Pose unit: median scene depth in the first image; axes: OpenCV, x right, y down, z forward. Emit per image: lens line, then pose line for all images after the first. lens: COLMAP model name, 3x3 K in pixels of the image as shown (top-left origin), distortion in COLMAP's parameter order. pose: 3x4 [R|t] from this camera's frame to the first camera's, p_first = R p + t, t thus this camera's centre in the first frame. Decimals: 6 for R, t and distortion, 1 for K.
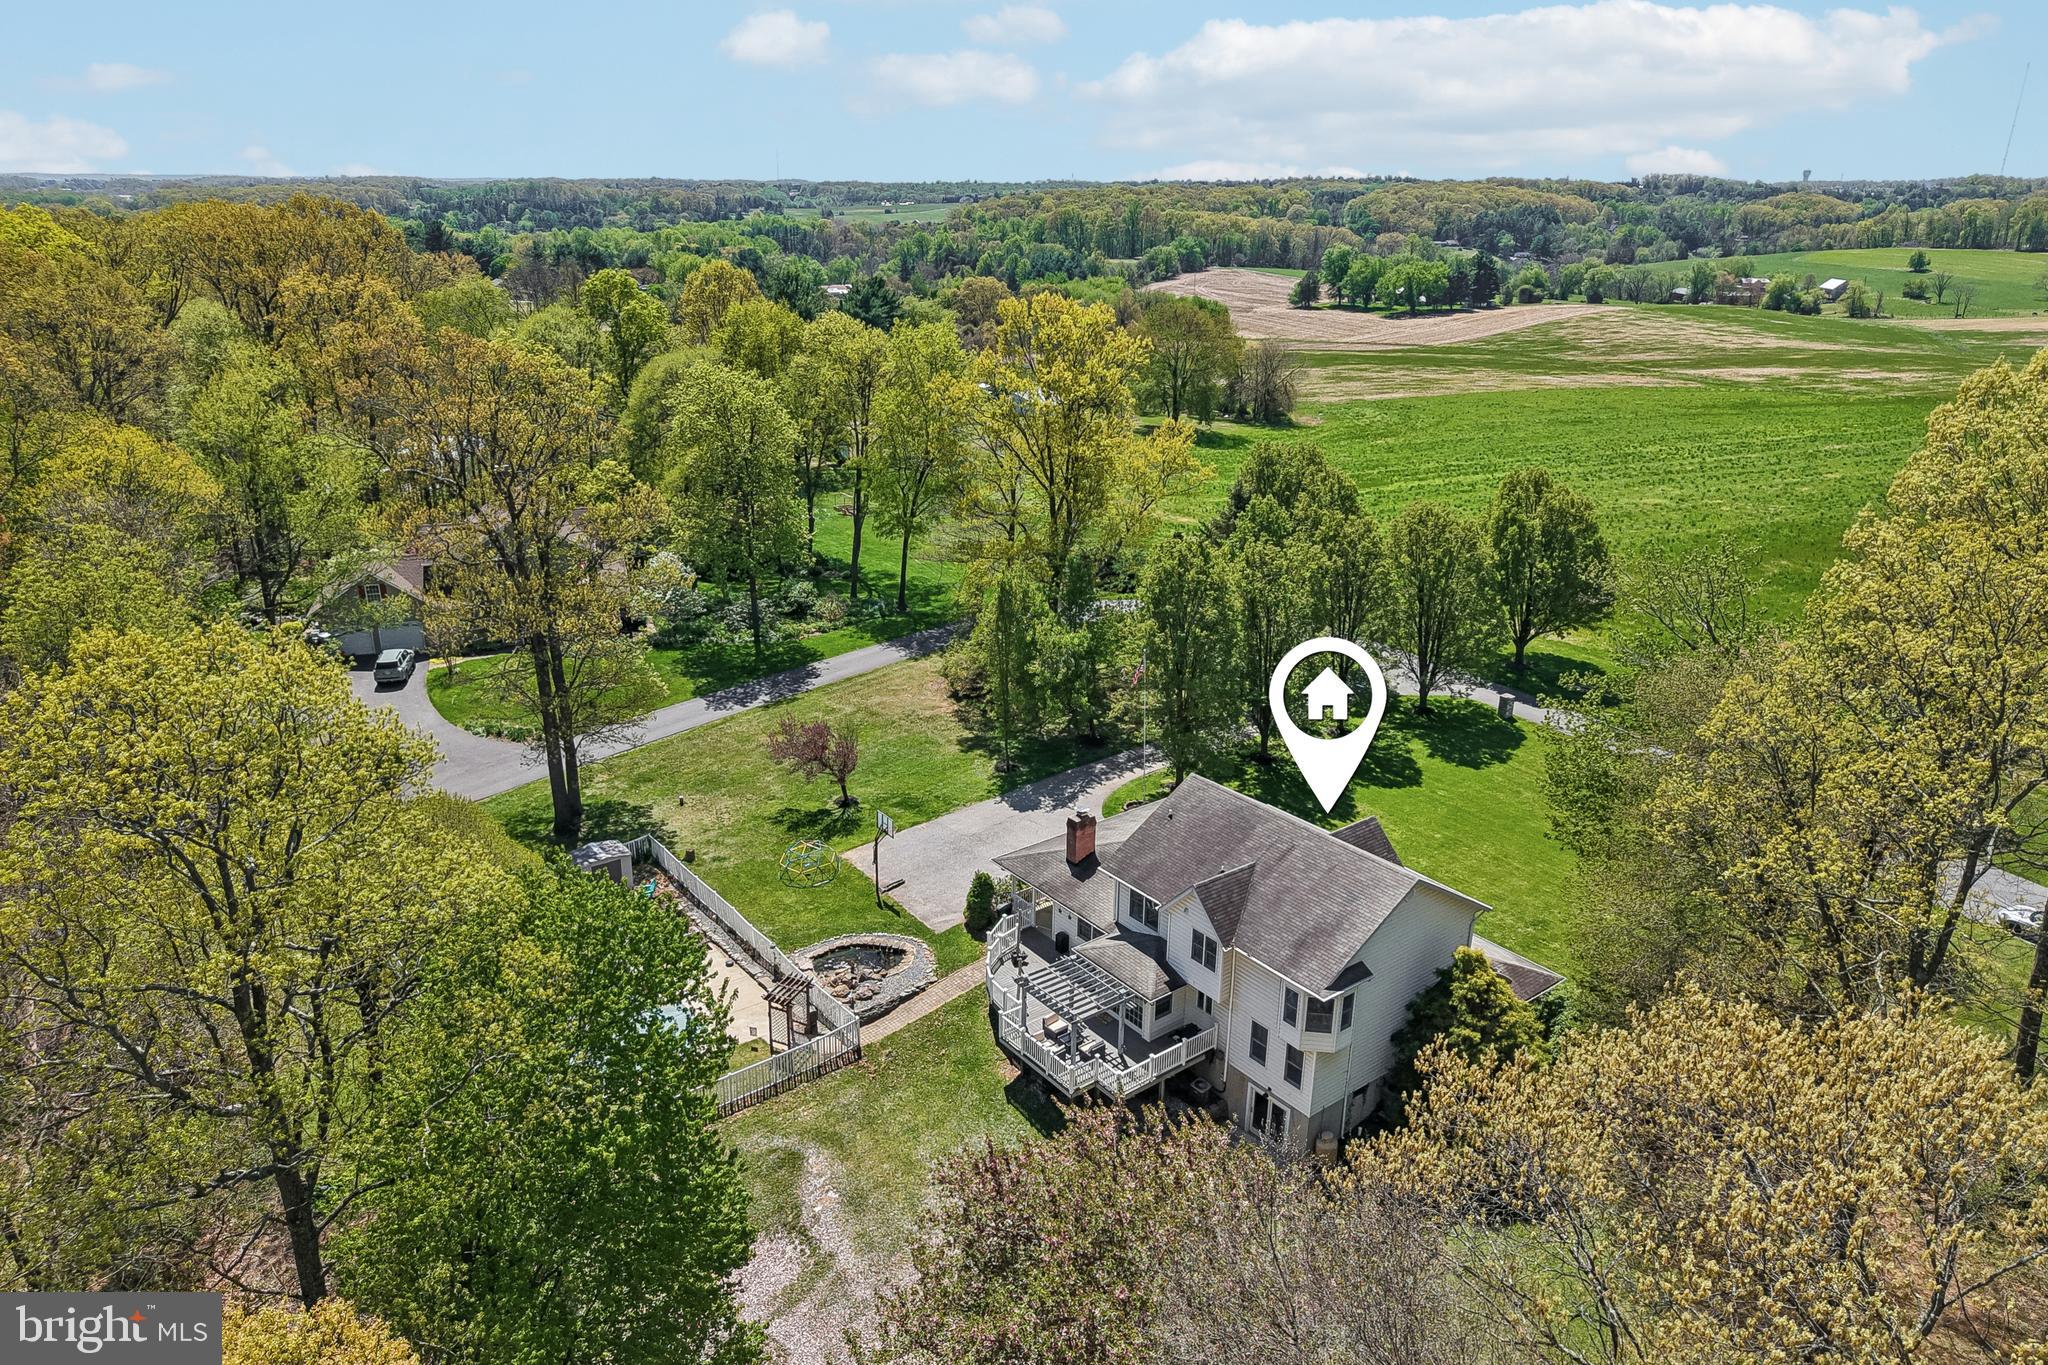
lens RADIAL K [[1360.5, 0, 989.4], [0, 1360.5, 673.0], [0, 0, 1]] dist [0.039437, -0.002951]
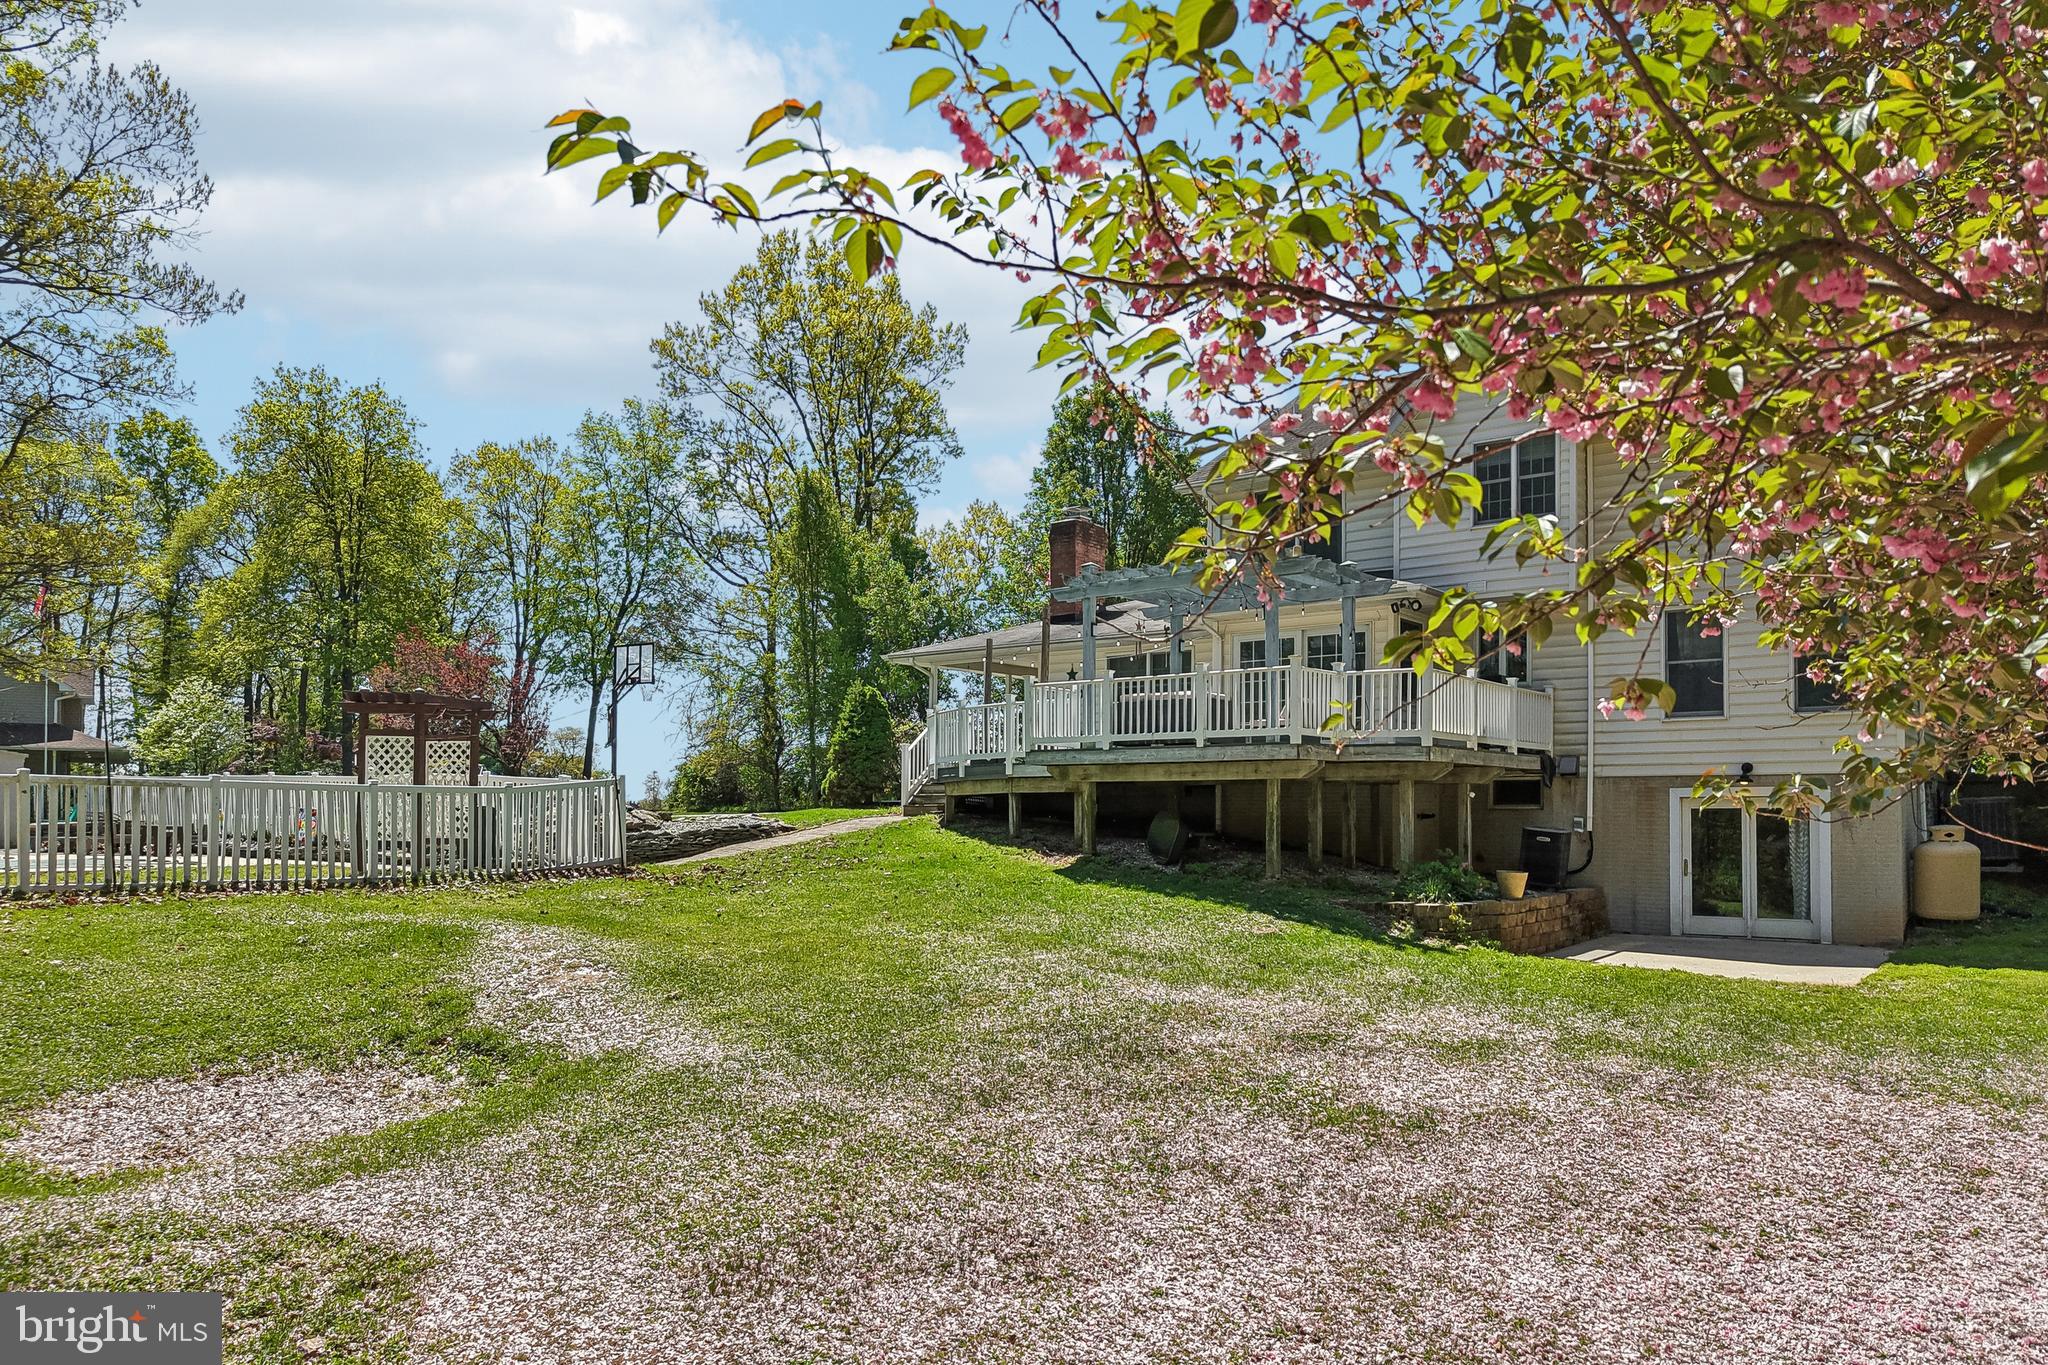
lens RADIAL K [[1406.1, 0, 1015.3], [0, 1406.1, 774.1], [0, 0, 1]] dist [0.043248, -0.036328]
pose [[0.964982, 0.017616, 0.261724, -0.084285], [0.079879, 0.930624, -0.357153, 0.351224], [-0.249858, 0.365553, 0.896628, 0.556549]]
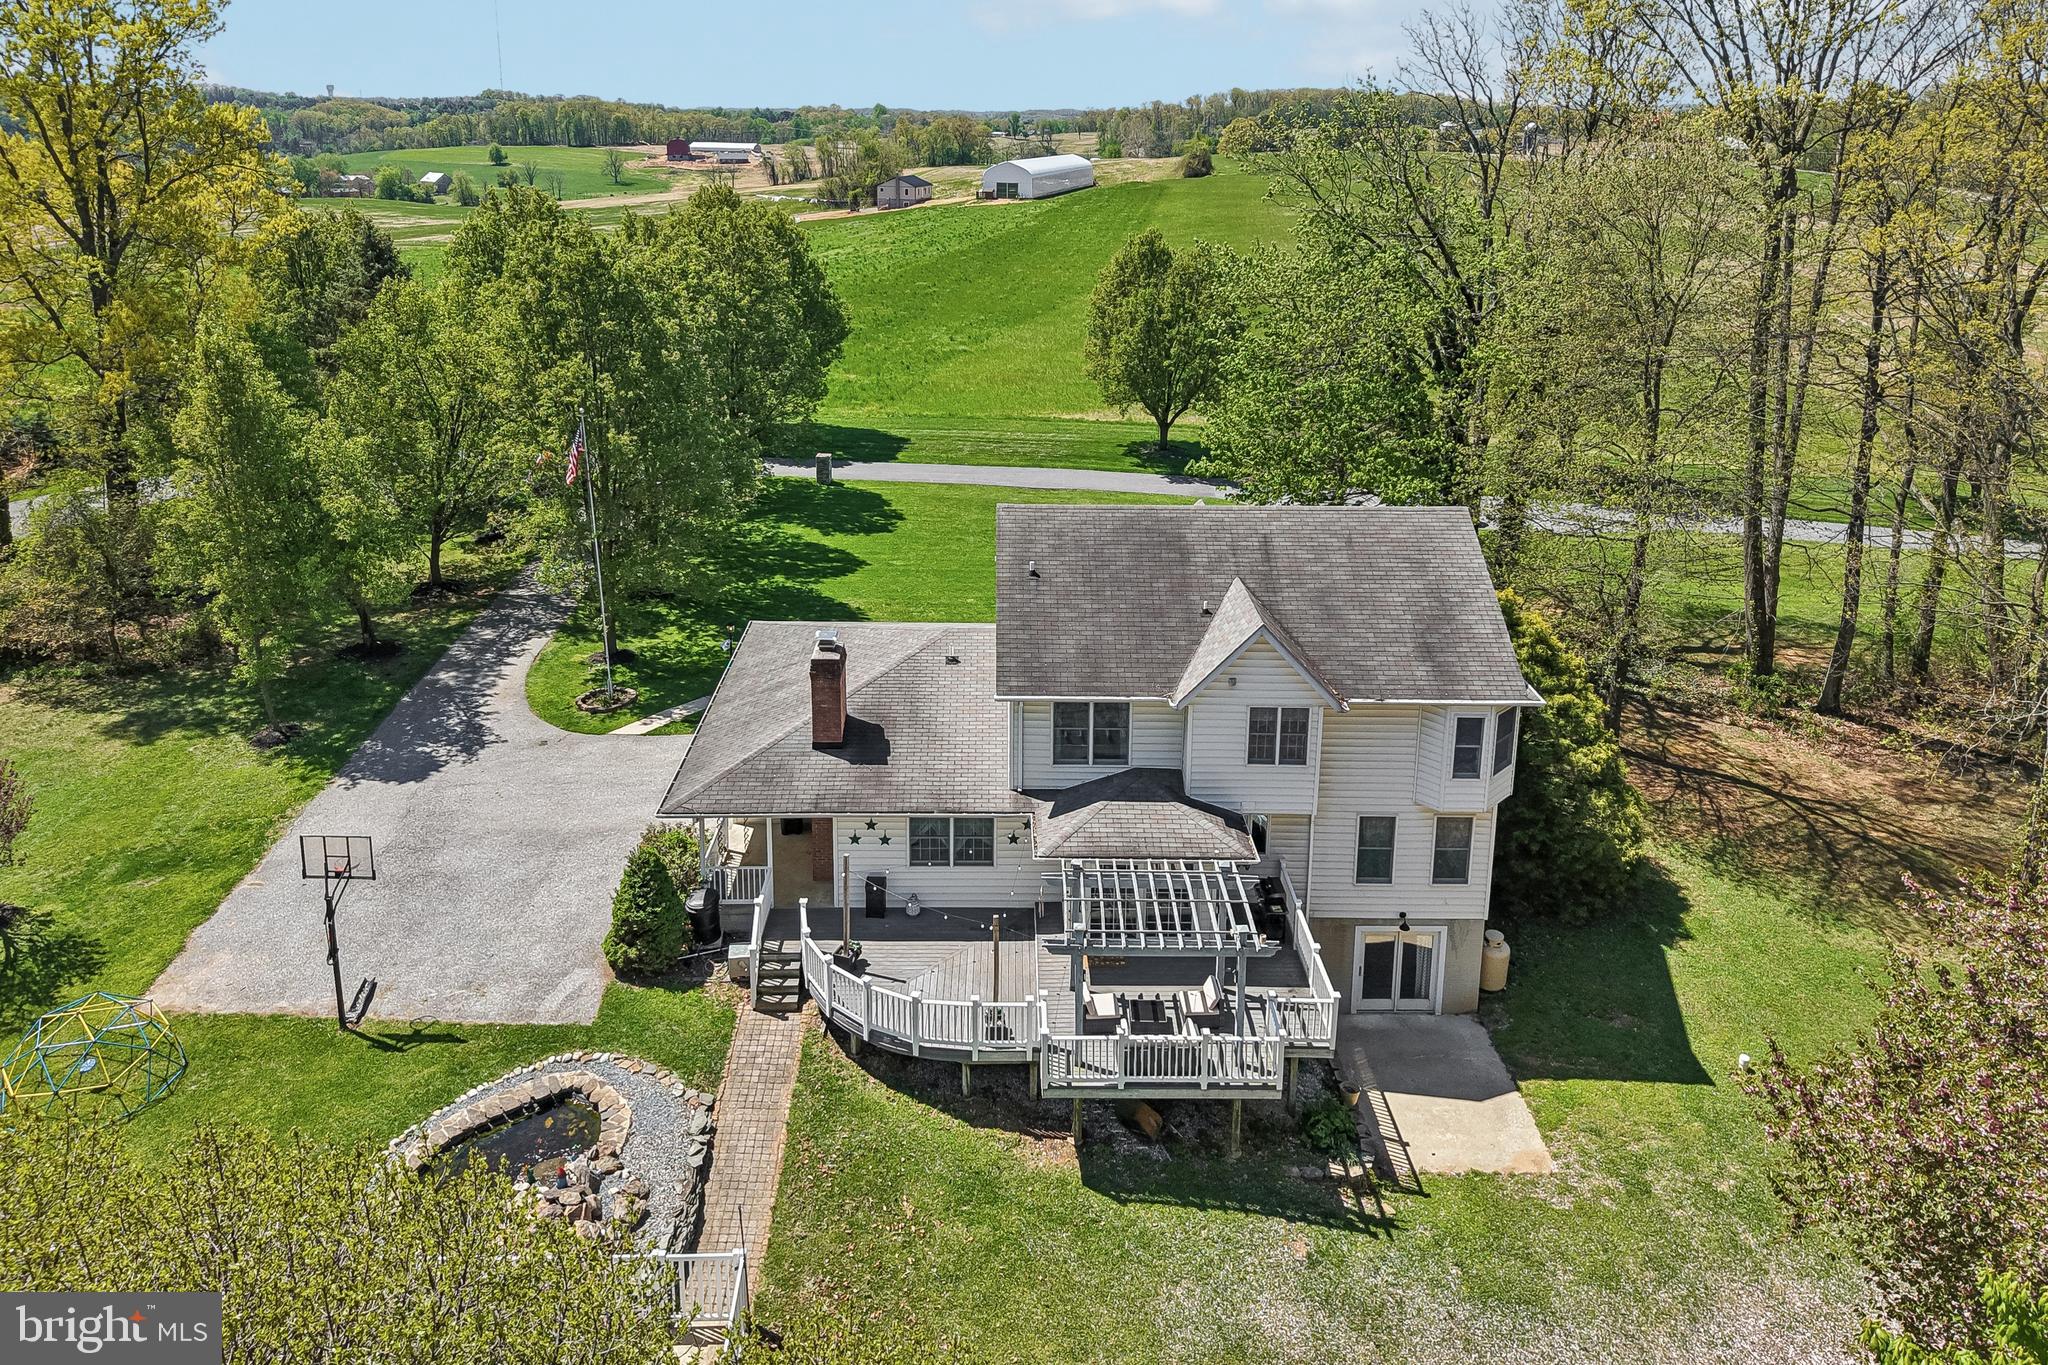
lens RADIAL K [[1456.1, 0, 1011.5], [0, 1456.1, 424.0], [0, 0, 1]] dist [0.047702, -0.056559]
pose [[0.584329, -0.162221, 0.795138, -0.311103], [0.263224, 0.964729, 0.003383, 0.035370], [-0.767641, 0.207322, 0.606419, 0.557896]]
